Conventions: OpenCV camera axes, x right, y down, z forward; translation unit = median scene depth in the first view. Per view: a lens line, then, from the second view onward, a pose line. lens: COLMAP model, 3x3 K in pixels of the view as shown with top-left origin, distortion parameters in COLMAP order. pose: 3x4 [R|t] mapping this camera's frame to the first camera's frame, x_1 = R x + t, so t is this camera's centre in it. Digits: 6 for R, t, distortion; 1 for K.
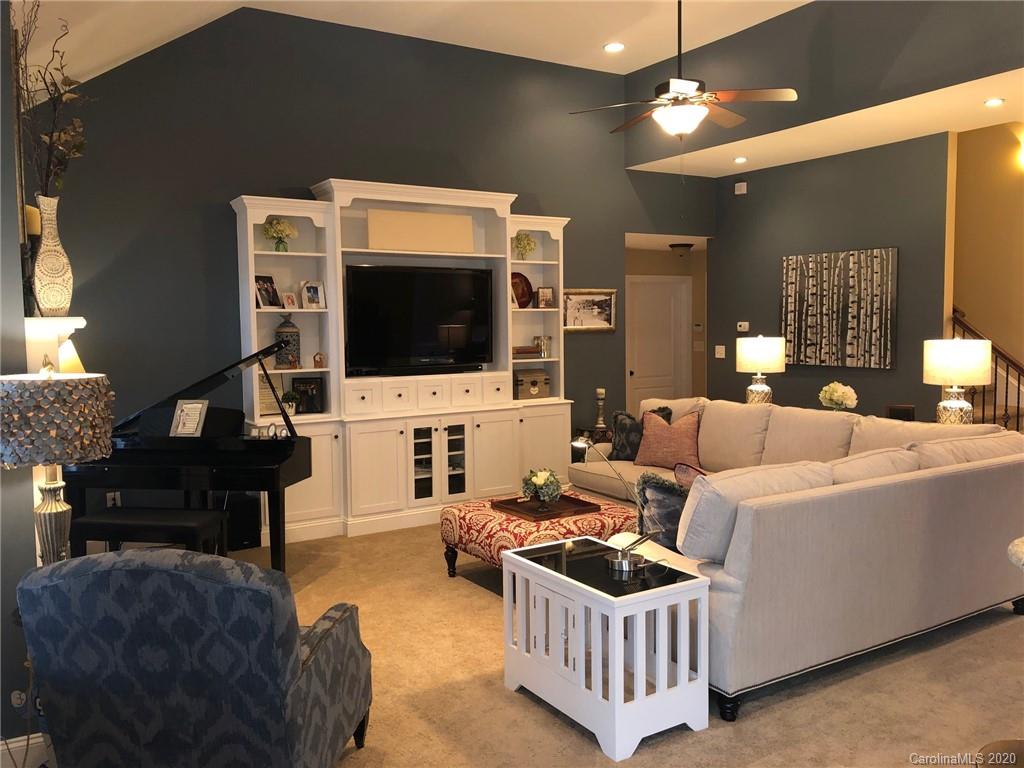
lens RADIAL K [[847.0, 0, 510.9], [0, 847.0, 388.9], [0, 0, 1]] dist [-0.004661, 0.016969]
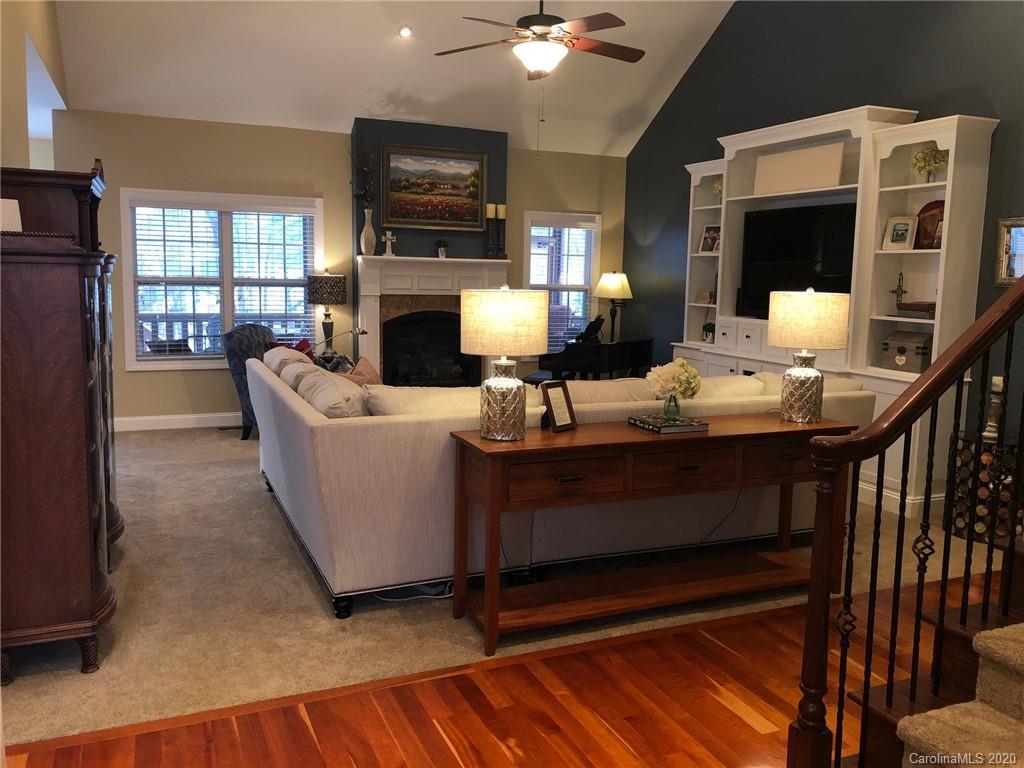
lens RADIAL K [[847.0, 0, 503.8], [0, 847.0, 383.2], [0, 0, 1]] dist [-0.004661, 0.016969]
pose [[-0.159210, 0.140994, -0.977125, 0.854283], [-0.098931, 0.982489, 0.157888, -0.064137], [0.982275, 0.121805, -0.142473, 0.790910]]
